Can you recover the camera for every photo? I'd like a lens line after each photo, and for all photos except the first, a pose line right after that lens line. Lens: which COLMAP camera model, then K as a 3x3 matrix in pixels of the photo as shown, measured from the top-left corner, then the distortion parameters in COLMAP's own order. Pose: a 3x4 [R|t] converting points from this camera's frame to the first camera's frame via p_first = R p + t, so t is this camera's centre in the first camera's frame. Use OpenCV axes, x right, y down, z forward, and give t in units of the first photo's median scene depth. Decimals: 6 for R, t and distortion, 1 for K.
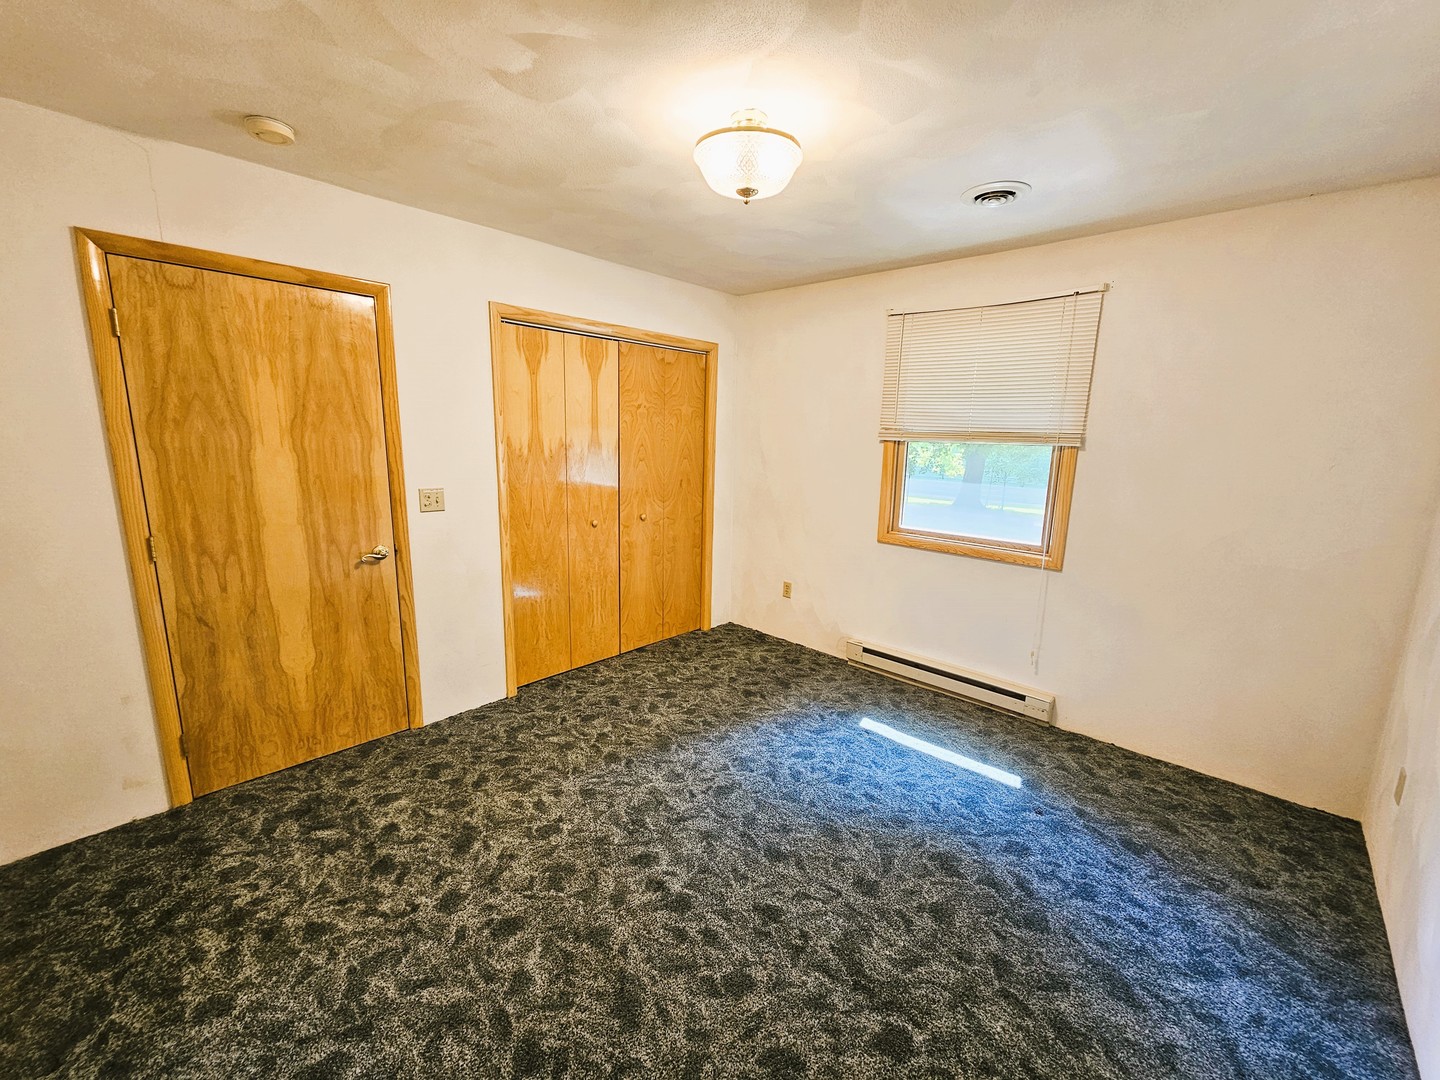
lens RADIAL K [[587.2, 0, 725.3], [0, 587.2, 543.3], [0, 0, 1]] dist [-0.002063, 0.001662]
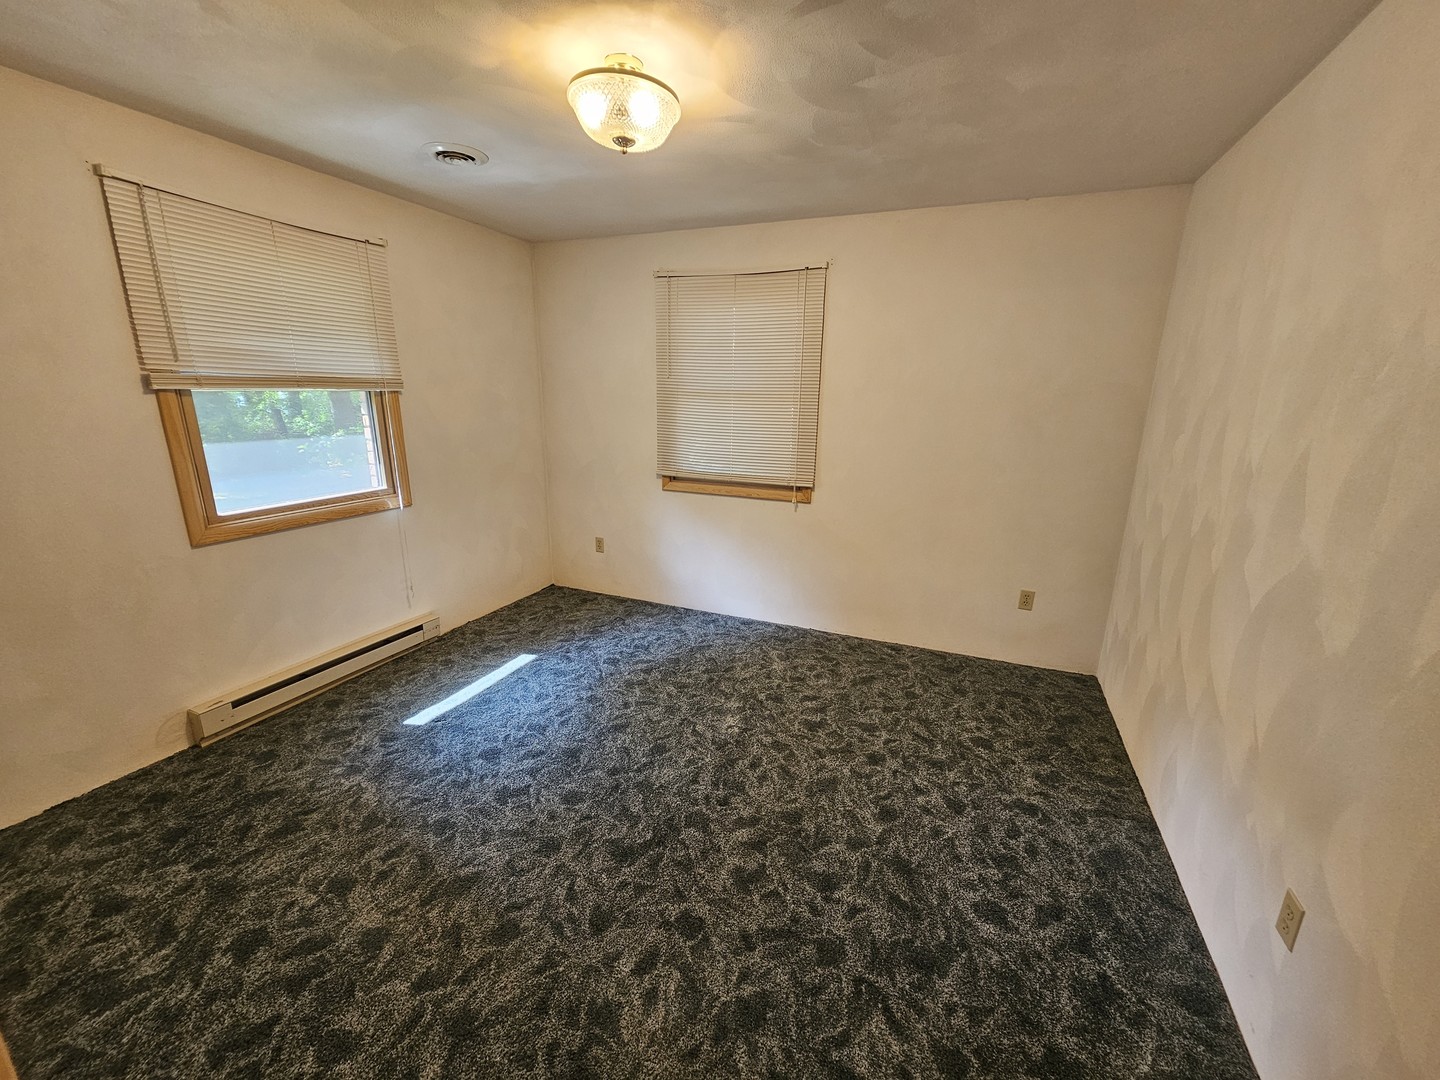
lens RADIAL K [[587.2, 0, 726.0], [0, 587.2, 541.7], [0, 0, 1]] dist [-0.002063, 0.001662]
pose [[-0.342286, -0.267097, 0.900833, -0.684899], [0.148514, 0.931313, 0.332565, -0.178400], [-0.927784, 0.247618, -0.279108, 0.815475]]
